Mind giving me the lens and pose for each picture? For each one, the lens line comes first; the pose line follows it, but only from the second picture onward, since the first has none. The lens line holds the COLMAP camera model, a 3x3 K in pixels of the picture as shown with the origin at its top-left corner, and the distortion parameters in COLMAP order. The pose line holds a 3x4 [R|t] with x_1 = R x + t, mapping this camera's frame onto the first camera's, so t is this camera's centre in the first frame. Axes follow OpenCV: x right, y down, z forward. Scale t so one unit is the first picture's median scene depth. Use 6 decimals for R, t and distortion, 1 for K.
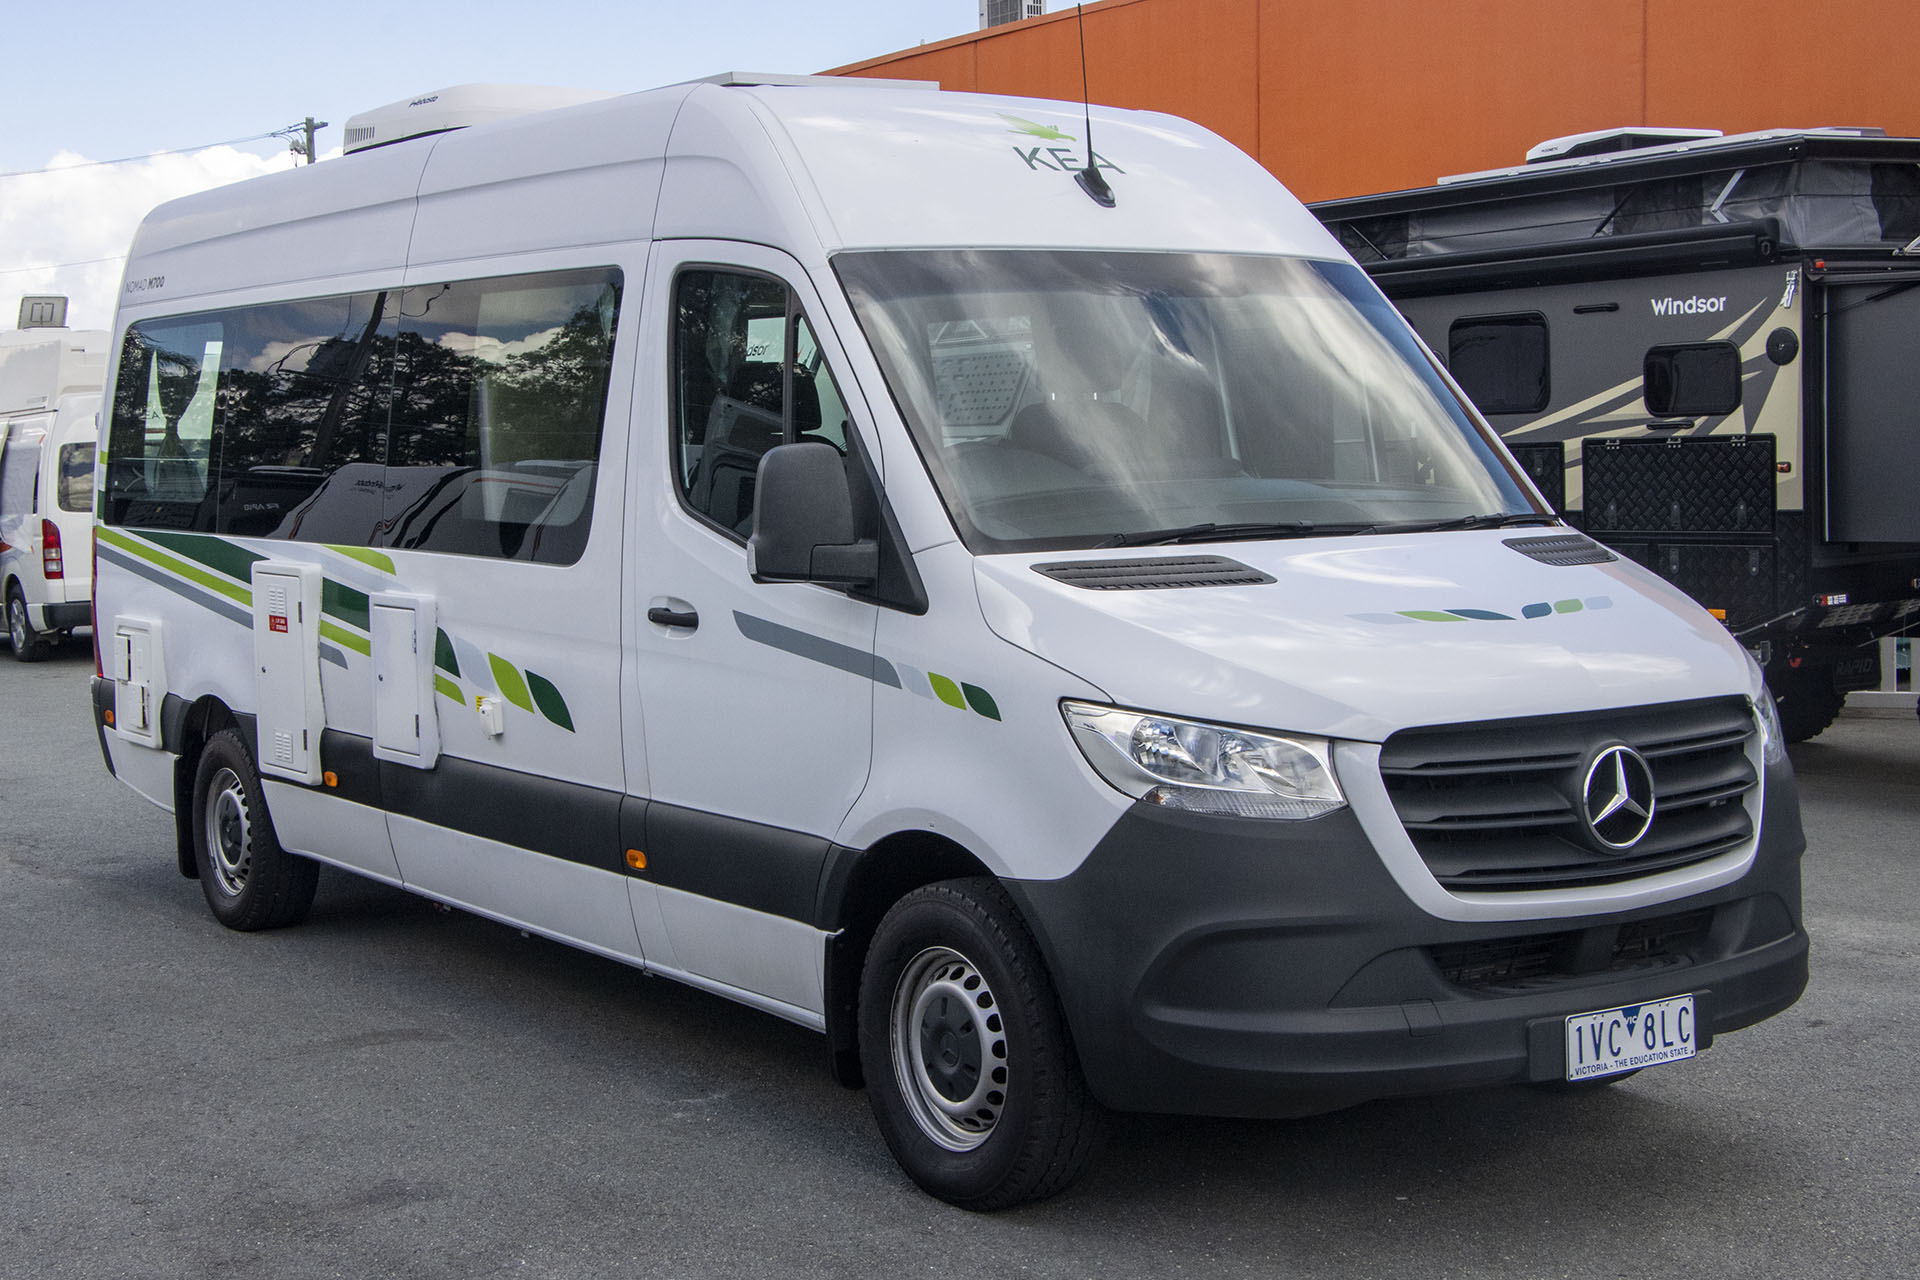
lens RADIAL K [[2806.4, 0, 961.7], [0, 2806.4, 644.8], [0, 0, 1]] dist [0.112090, 0.000000]
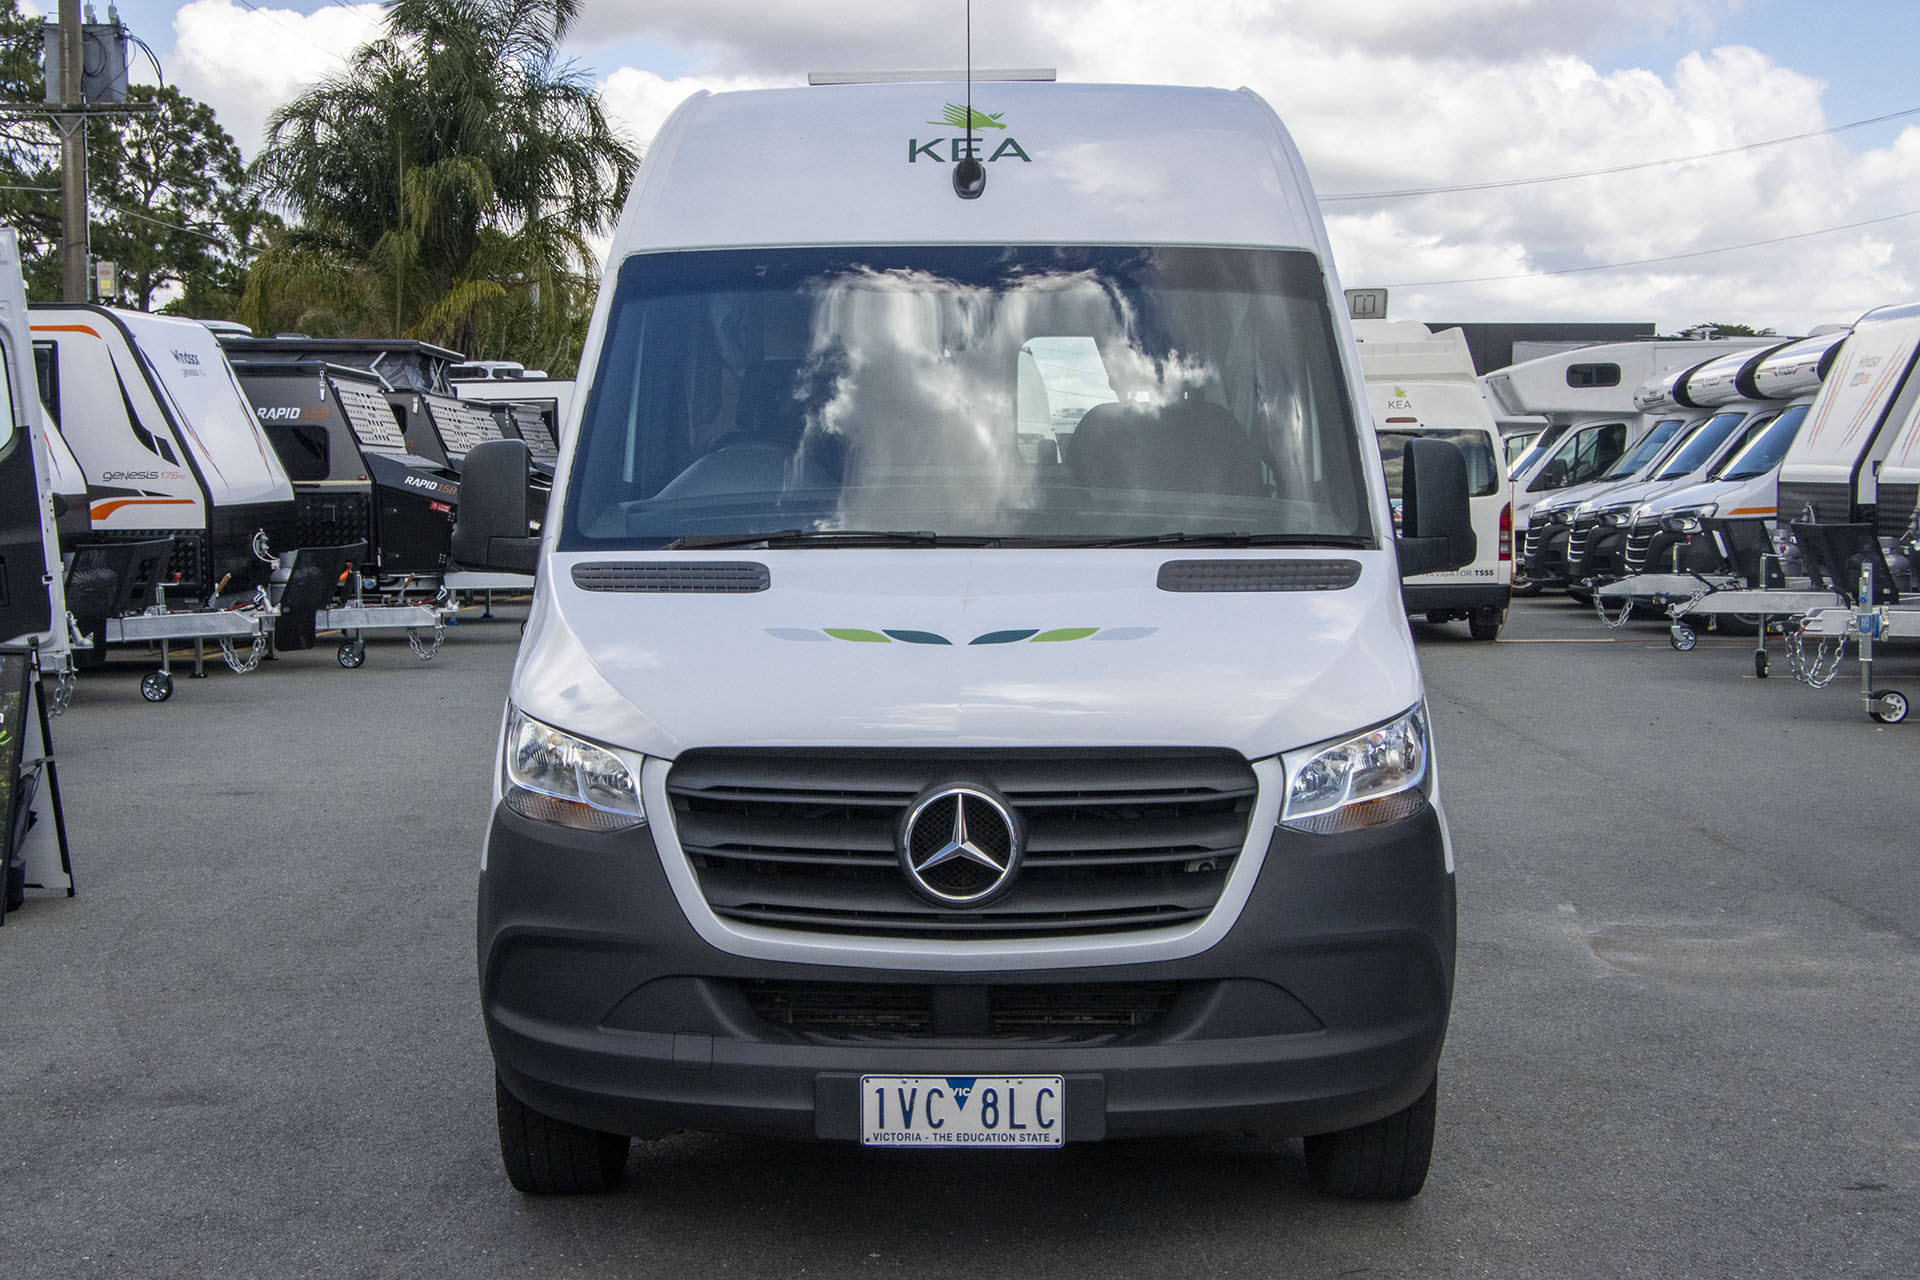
lens RADIAL K [[2806.4, 0, 921.1], [0, 2806.4, 607.6], [0, 0, 1]] dist [0.112090, 0.000000]
pose [[0.801112, 0.051619, -0.596284, 0.758211], [-0.055368, 0.998393, 0.012041, -0.032438], [0.595948, 0.023369, 0.802683, 0.265871]]
